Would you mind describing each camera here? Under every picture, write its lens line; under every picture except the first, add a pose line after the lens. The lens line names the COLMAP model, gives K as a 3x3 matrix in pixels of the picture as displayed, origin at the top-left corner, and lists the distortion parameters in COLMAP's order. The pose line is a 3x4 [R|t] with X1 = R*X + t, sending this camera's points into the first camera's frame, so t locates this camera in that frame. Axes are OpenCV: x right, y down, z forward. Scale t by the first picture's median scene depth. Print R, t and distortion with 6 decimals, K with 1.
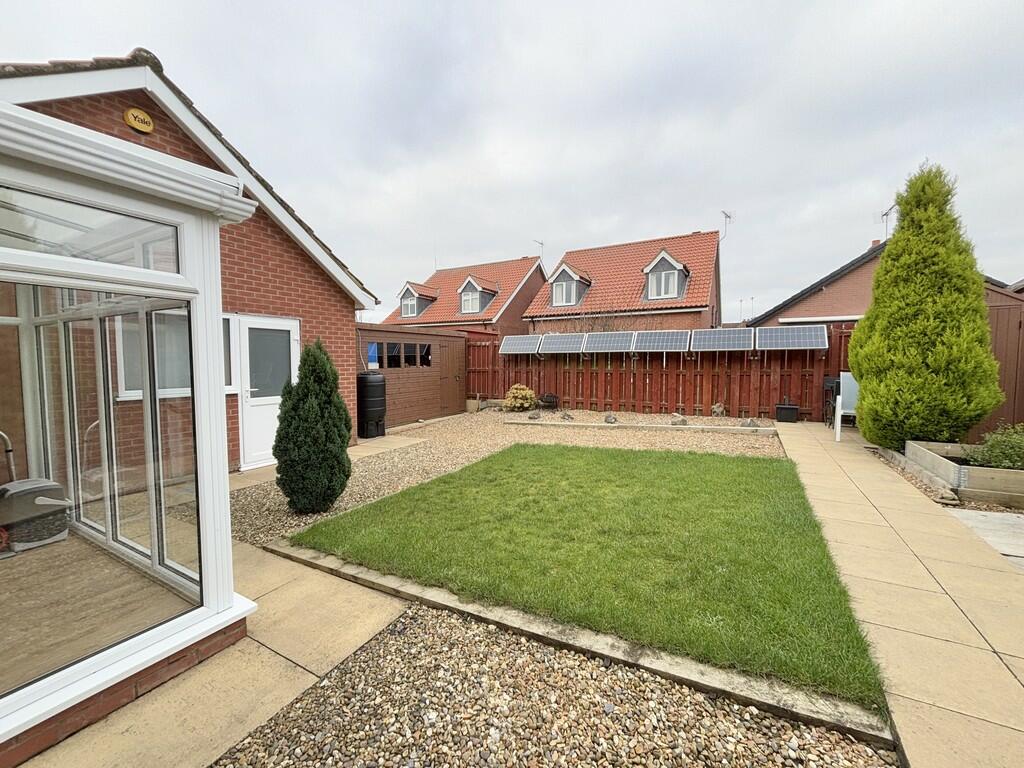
lens RADIAL K [[413.7, 0, 512.9], [0, 413.7, 382.2], [0, 0, 1]] dist [0.000544, 0.001431]
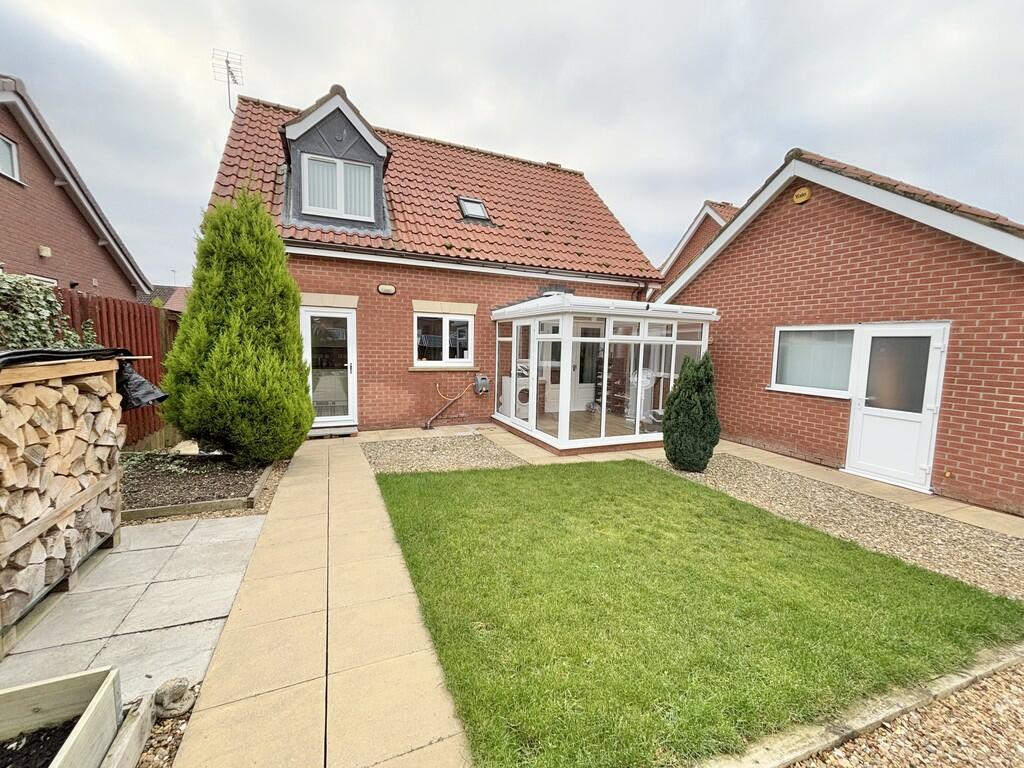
lens RADIAL K [[413.7, 0, 511.5], [0, 413.7, 385.3], [0, 0, 1]] dist [0.000544, 0.001431]
pose [[-0.608177, 0.067648, -0.790914, 0.704712], [-0.069344, 0.988025, 0.137830, -0.093770], [0.790767, 0.138671, -0.596203, 0.930625]]
